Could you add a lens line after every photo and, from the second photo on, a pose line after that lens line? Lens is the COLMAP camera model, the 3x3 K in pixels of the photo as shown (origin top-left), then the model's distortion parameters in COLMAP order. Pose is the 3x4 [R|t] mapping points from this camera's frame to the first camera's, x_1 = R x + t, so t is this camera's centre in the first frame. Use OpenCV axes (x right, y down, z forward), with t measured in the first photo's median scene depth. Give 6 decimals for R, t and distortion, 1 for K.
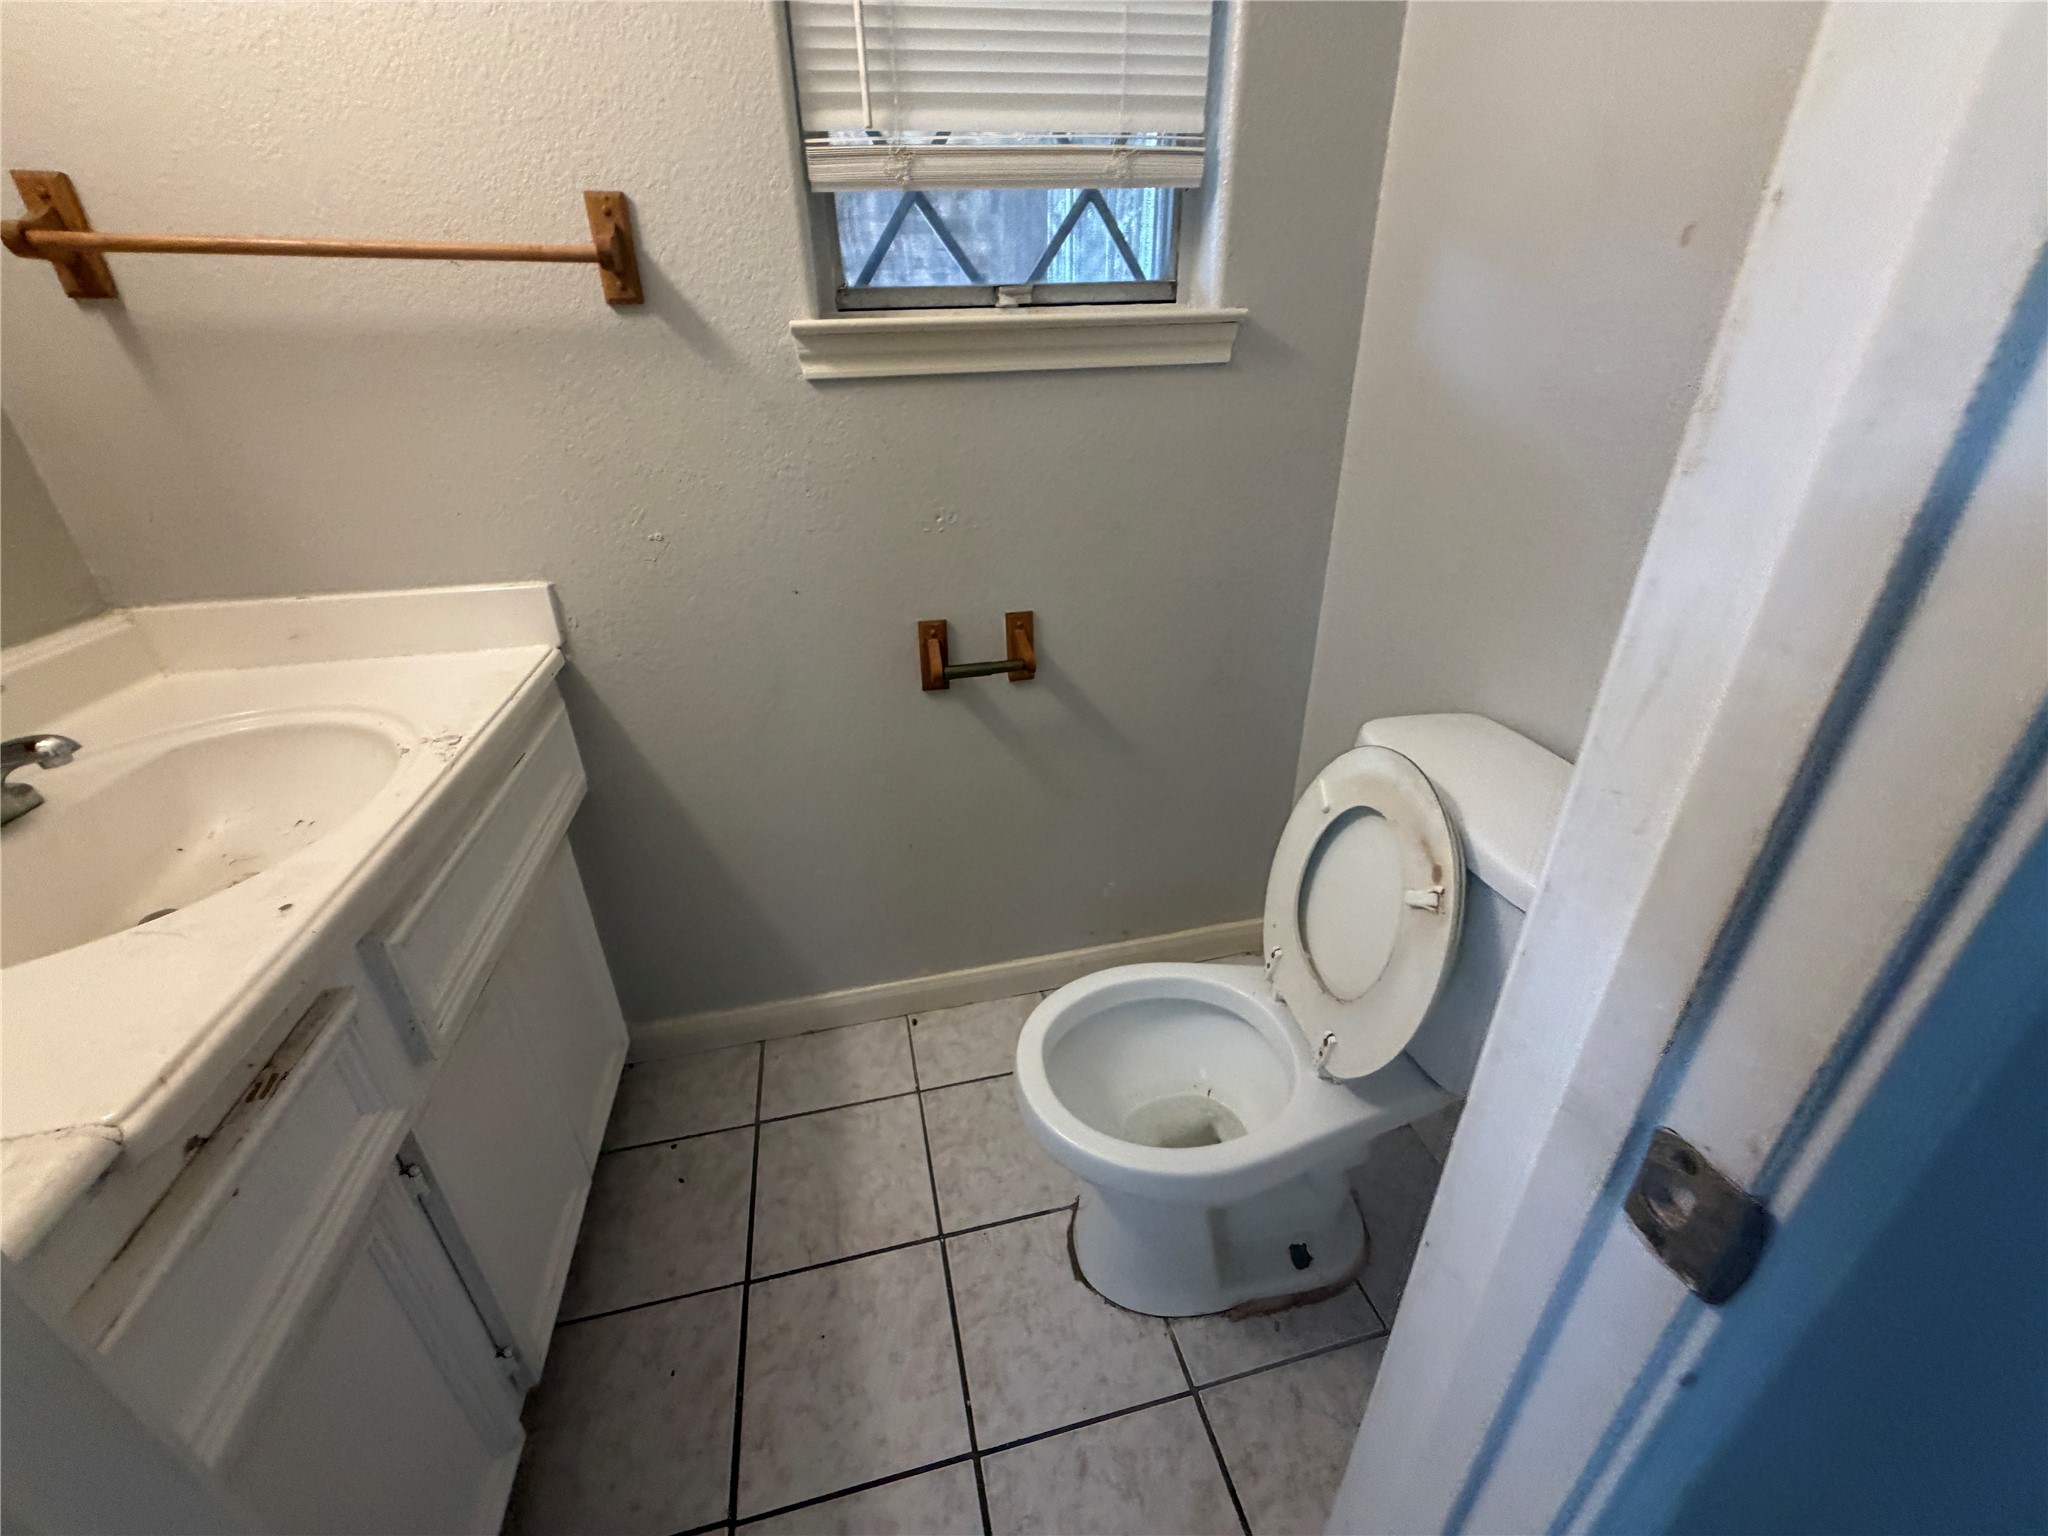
lens RADIAL K [[807.3, 0, 1015.8], [0, 807.3, 768.8], [0, 0, 1]] dist [-0.002560, 0.000057]
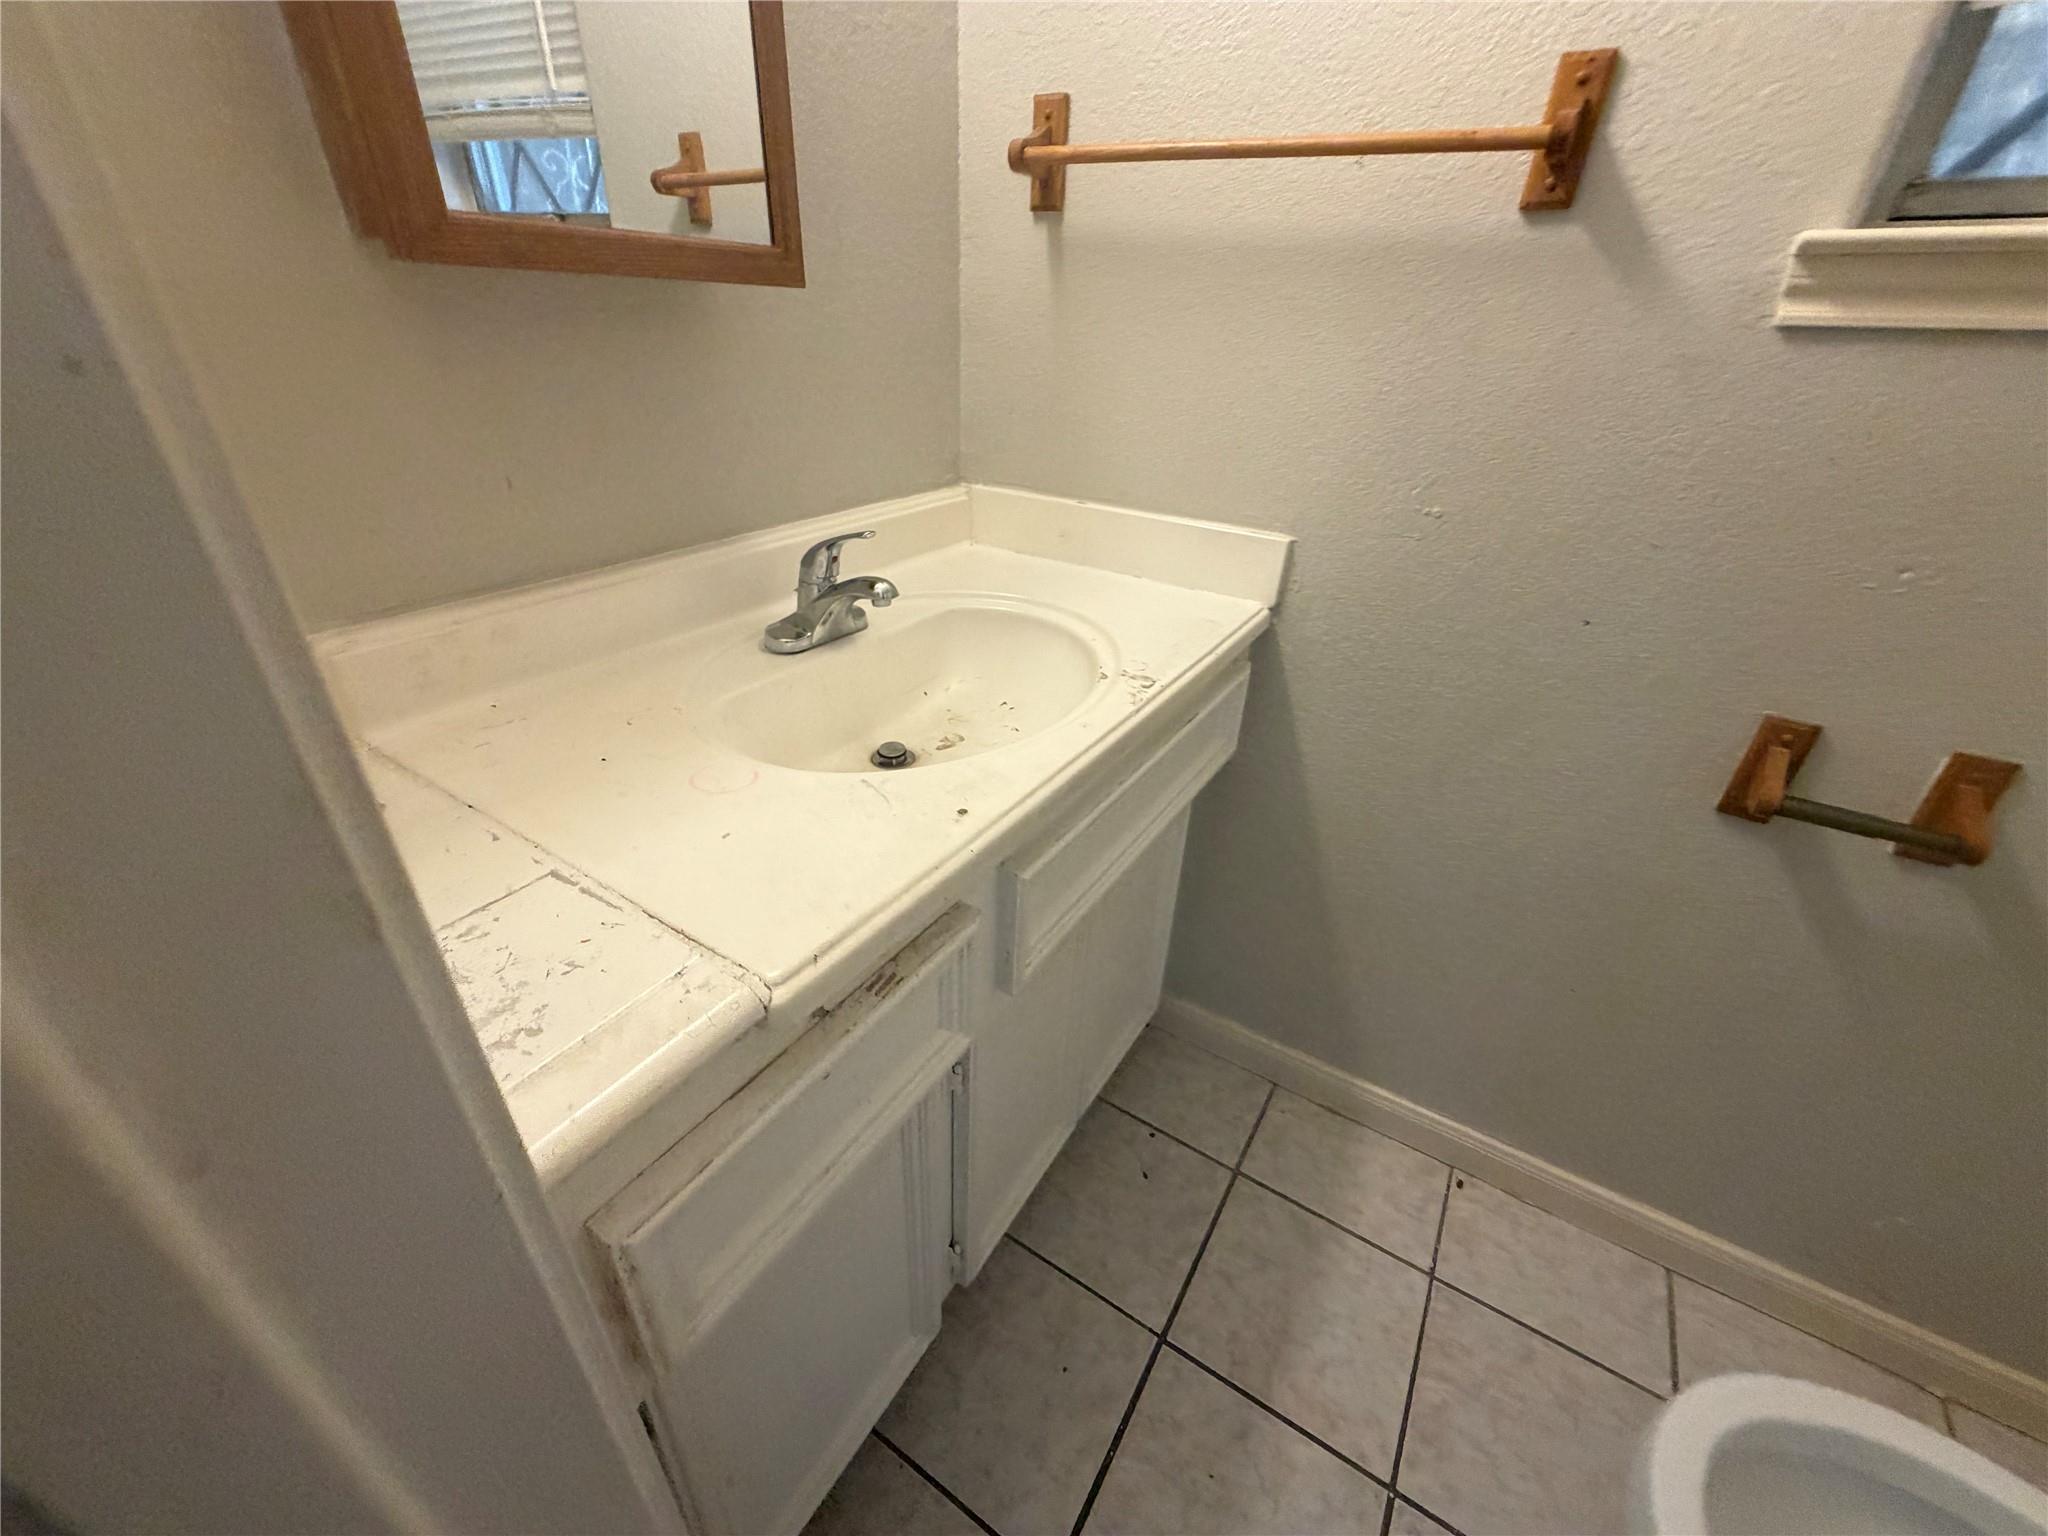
lens RADIAL K [[807.3, 0, 1021.8], [0, 807.3, 765.8], [0, 0, 1]] dist [-0.002560, 0.000057]
pose [[0.697225, 0.385641, -0.604283, -0.170720], [-0.363177, 0.916804, 0.166051, -0.044392], [0.618045, 0.103687, 0.779275, 0.163038]]
